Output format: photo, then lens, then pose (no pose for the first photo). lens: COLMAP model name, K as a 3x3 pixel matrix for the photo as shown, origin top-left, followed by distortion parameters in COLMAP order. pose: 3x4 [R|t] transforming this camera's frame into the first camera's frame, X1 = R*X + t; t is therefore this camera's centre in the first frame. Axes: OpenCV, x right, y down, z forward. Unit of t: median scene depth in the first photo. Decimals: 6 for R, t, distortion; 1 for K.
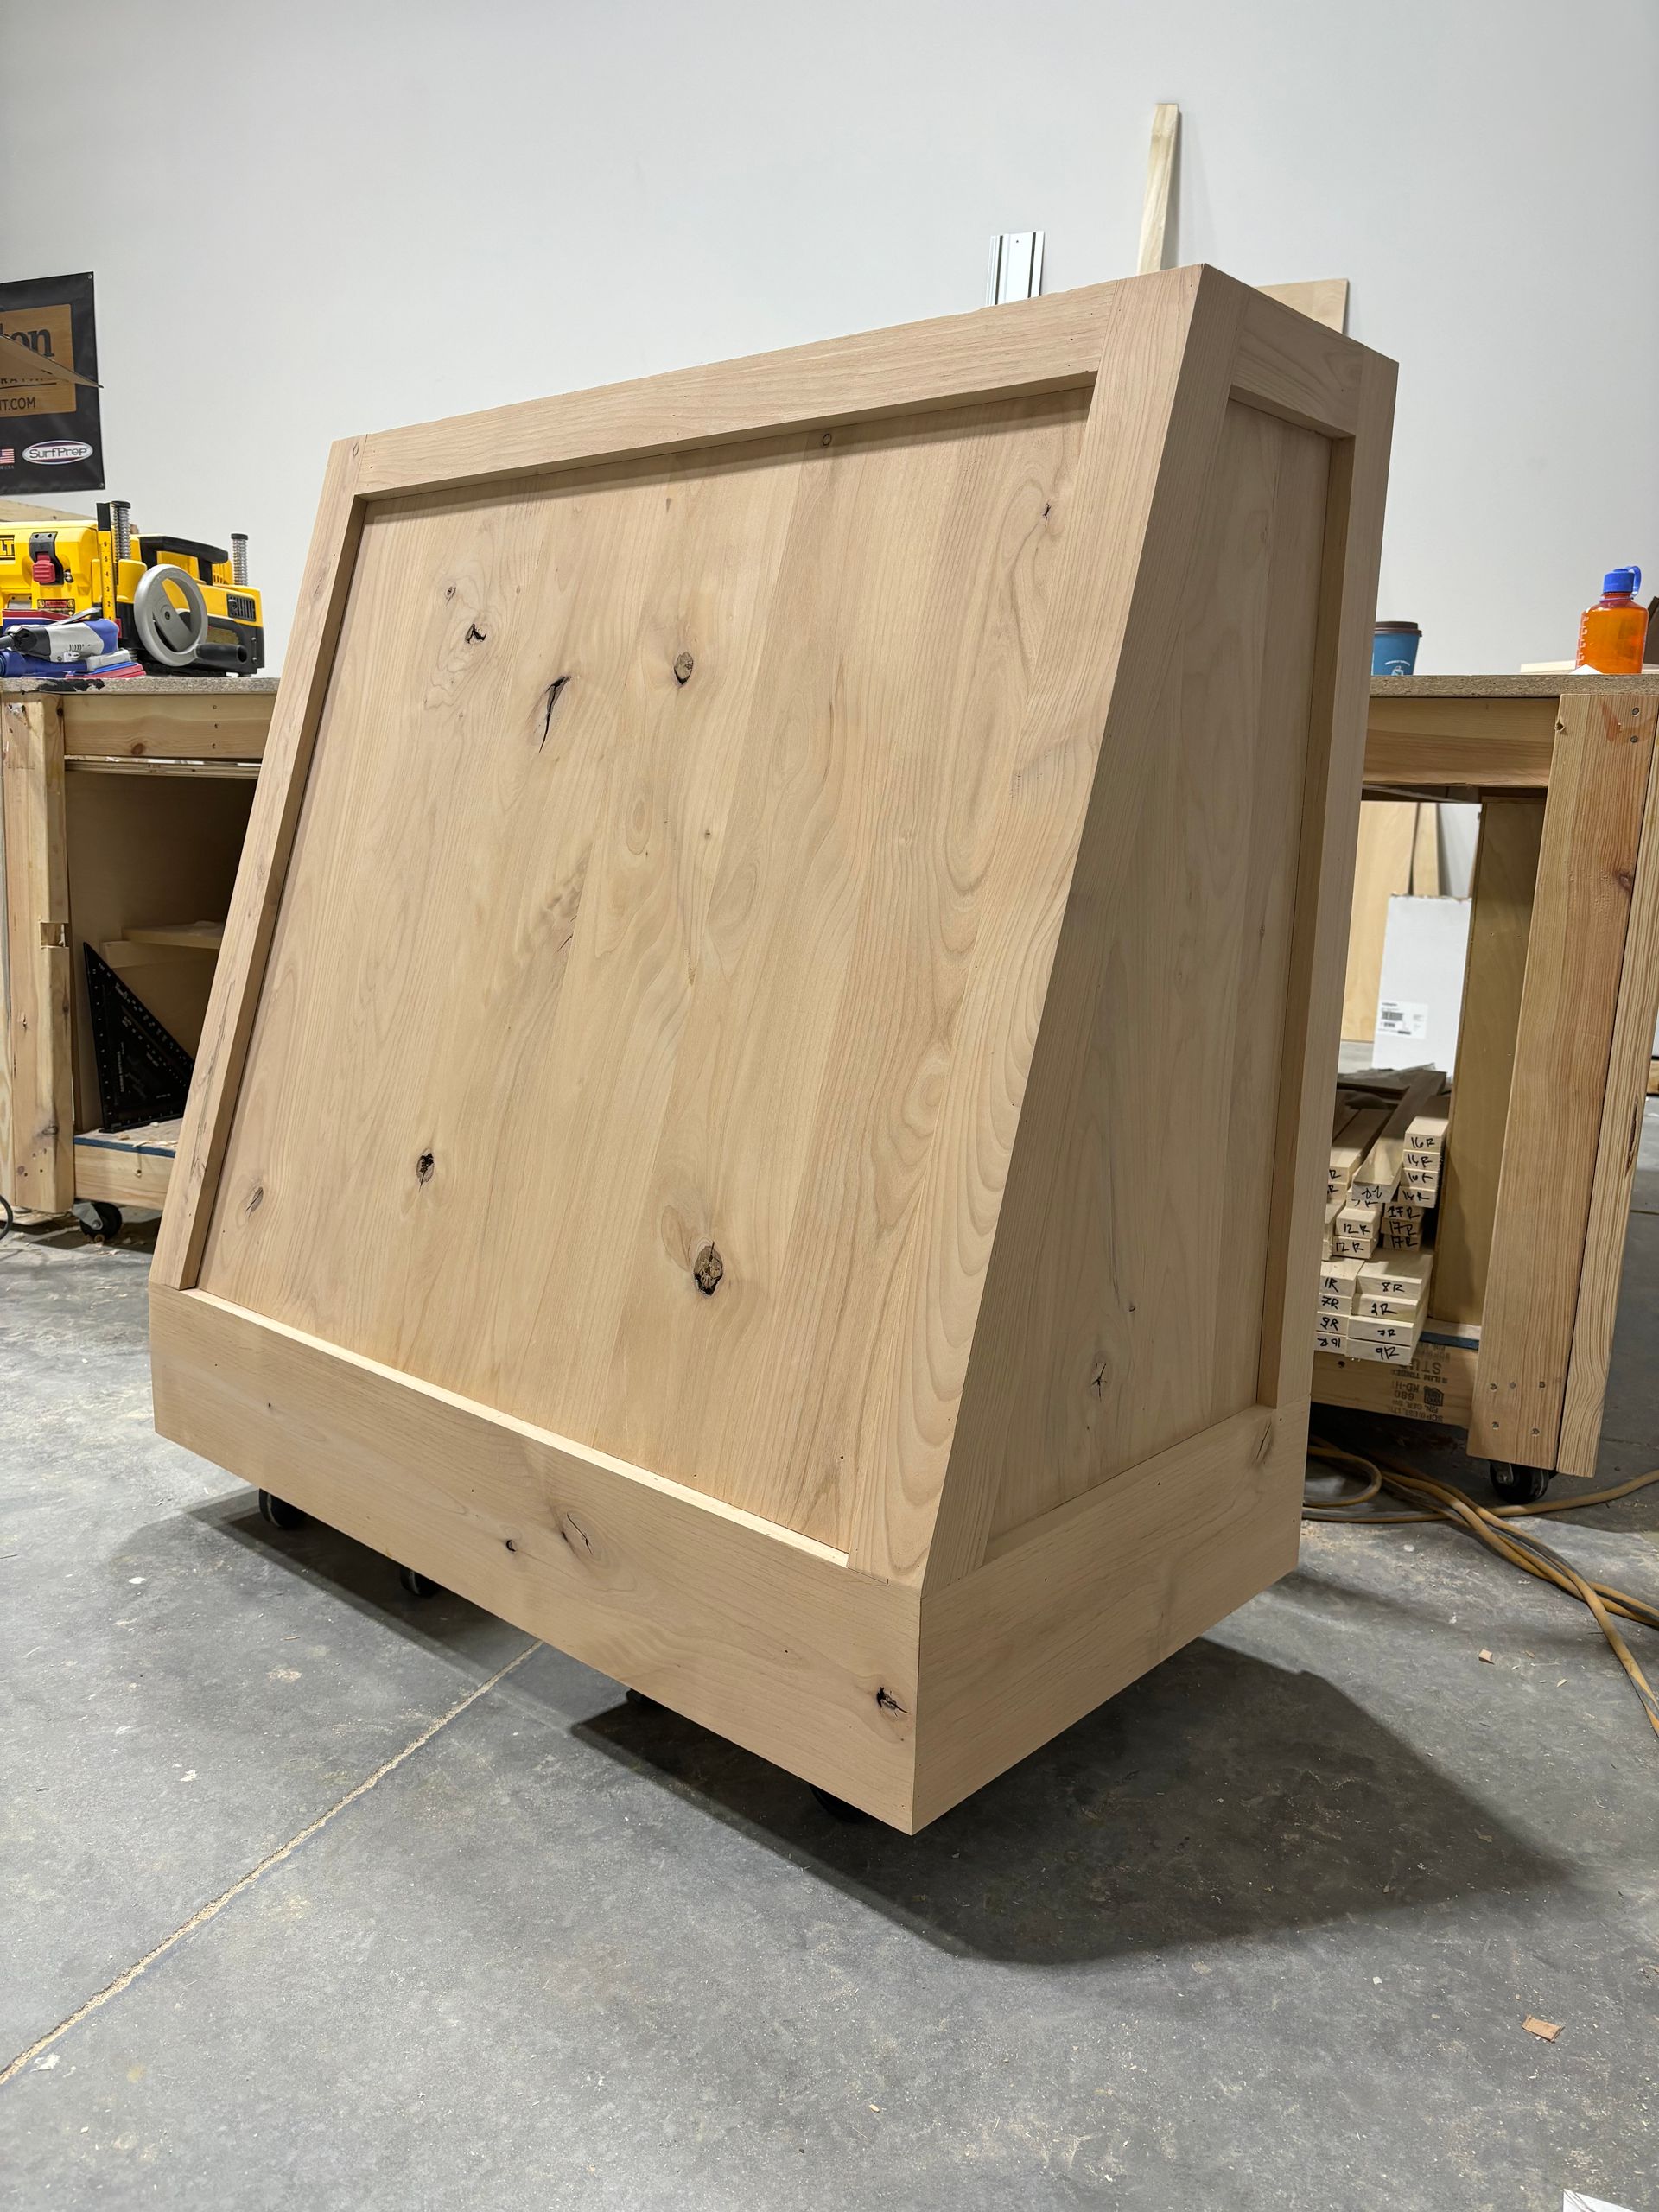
lens RADIAL K [[1691.0, 0, 829.5], [0, 1691.0, 1106.0], [0, 0, 1]] dist [0.074329, -0.115509]
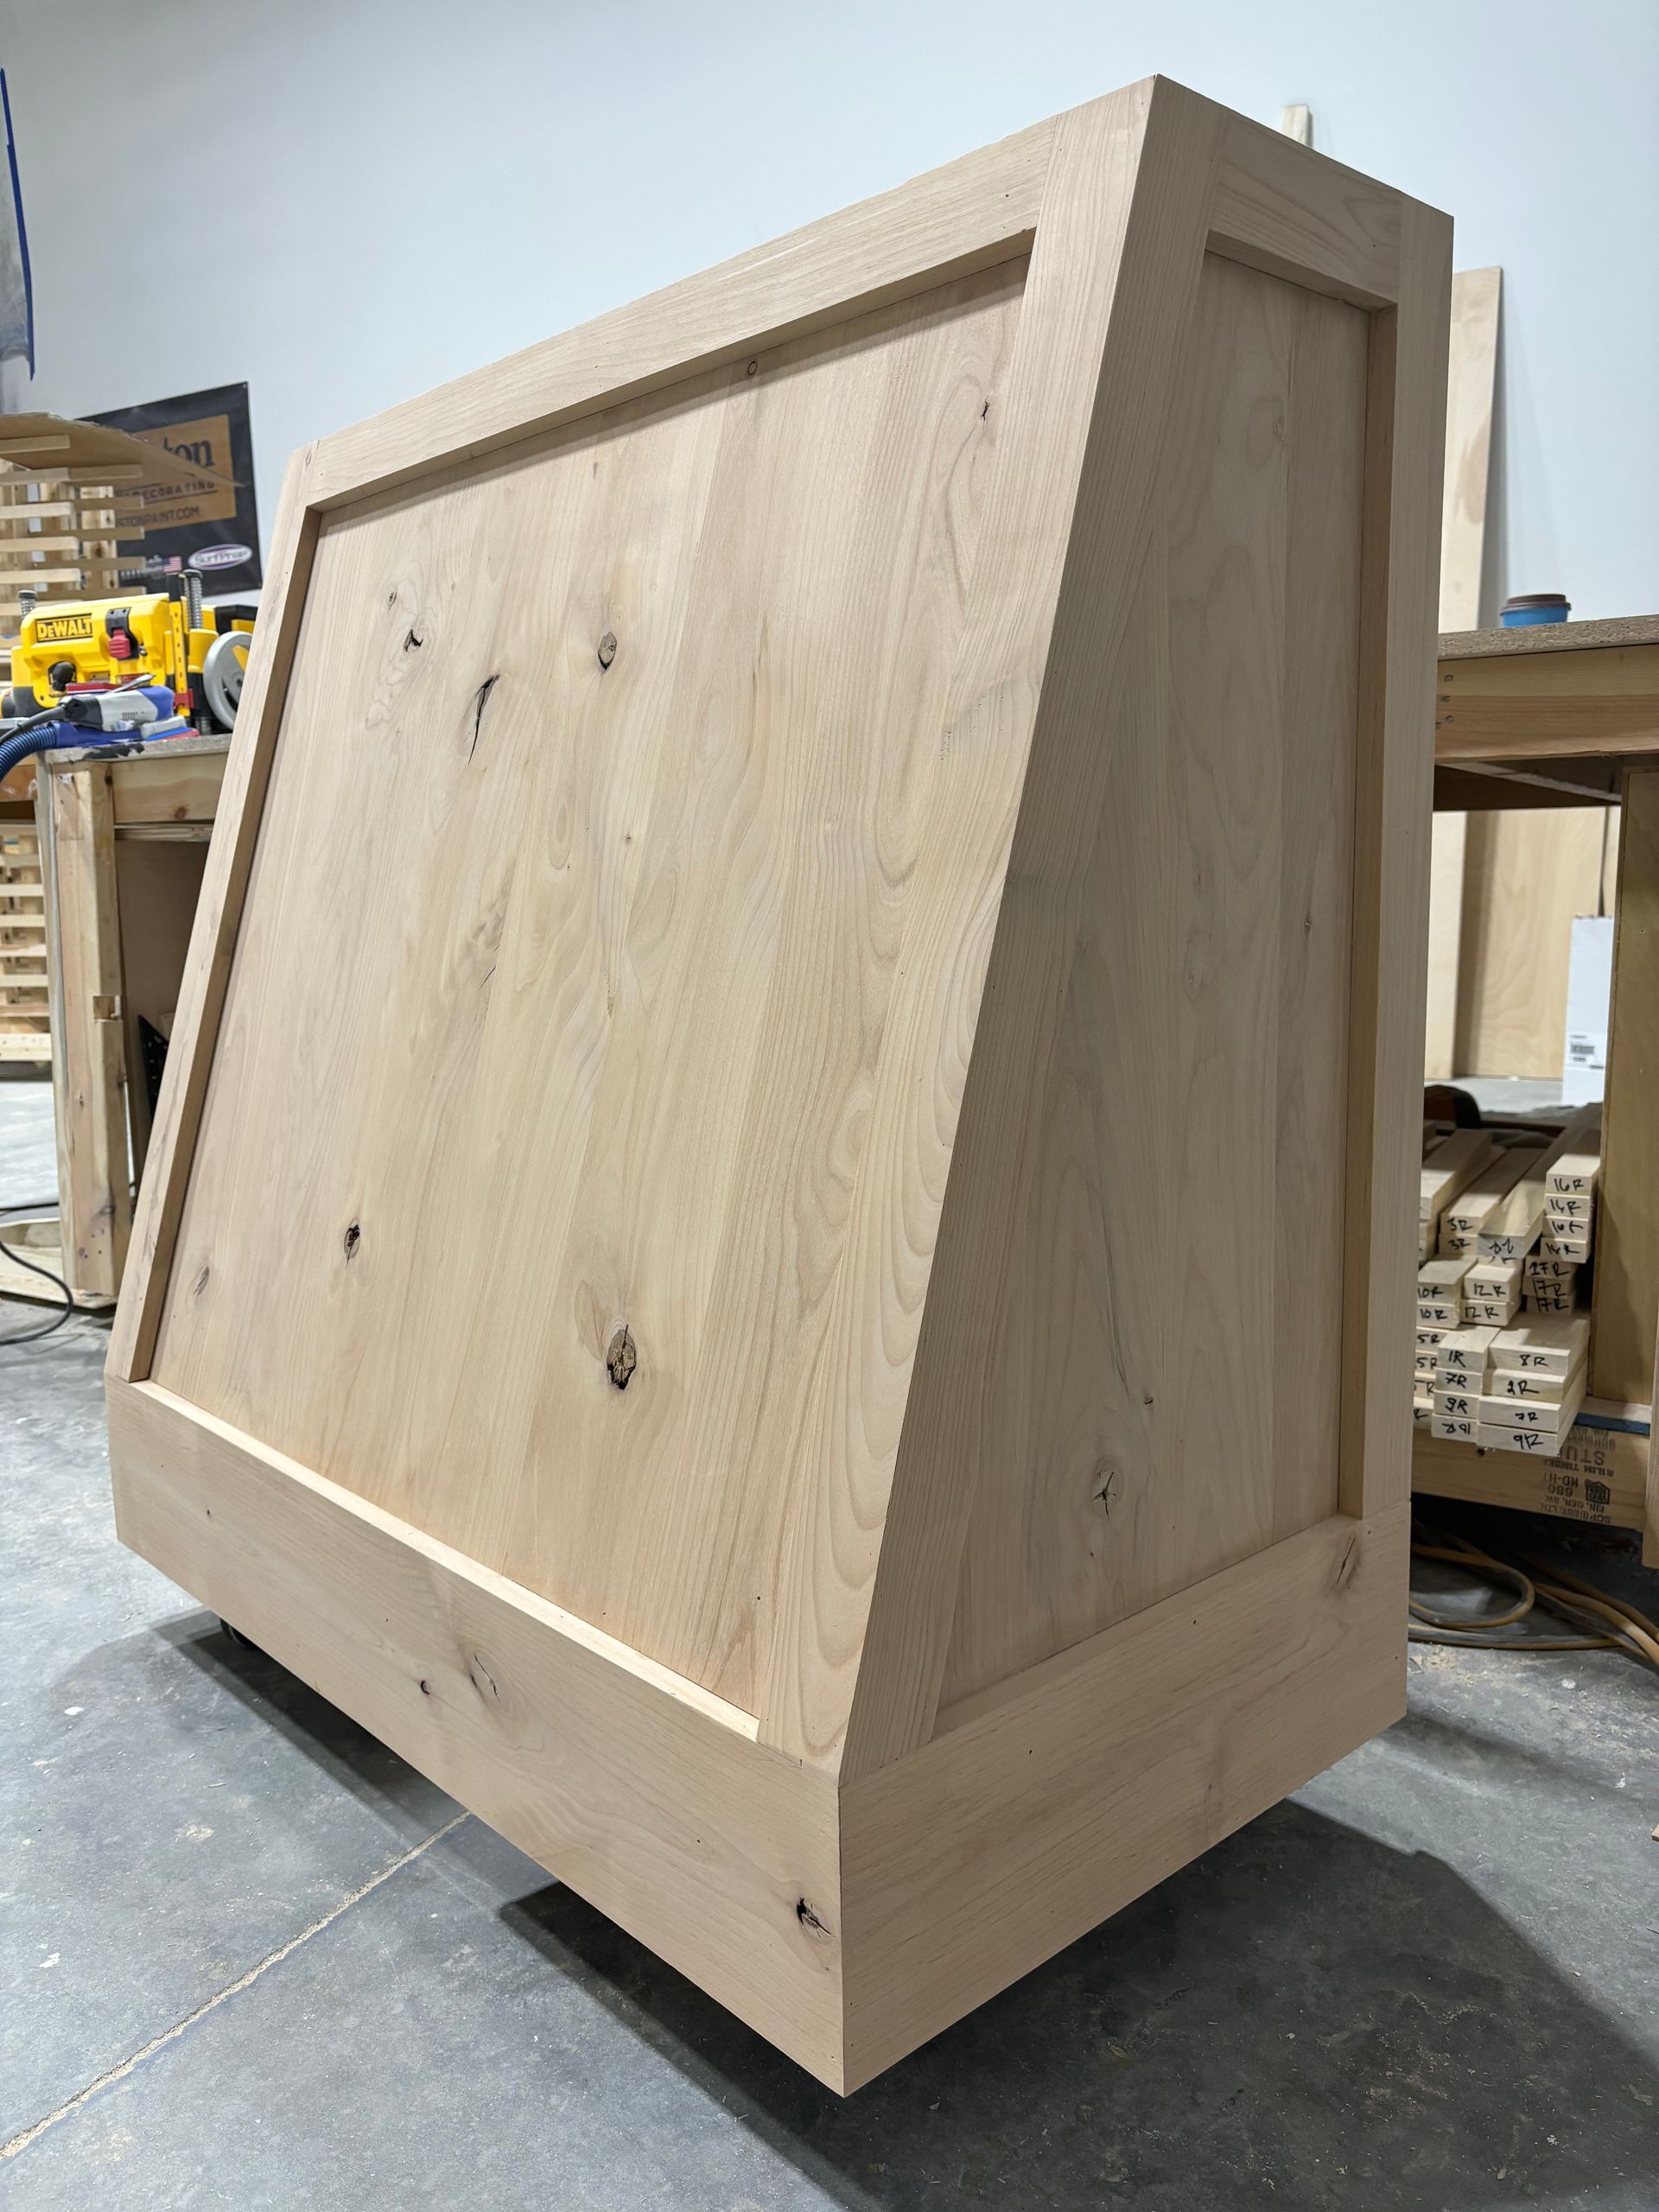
lens RADIAL K [[1536.2, 0, 933.7], [0, 1536.2, 1111.2], [0, 0, 1]] dist [0.057486, -0.055515]
pose [[0.991587, -0.031848, -0.125465, 0.165037], [0.026607, 0.998711, -0.043234, 0.012167], [0.126680, 0.039532, 0.991156, 0.252326]]
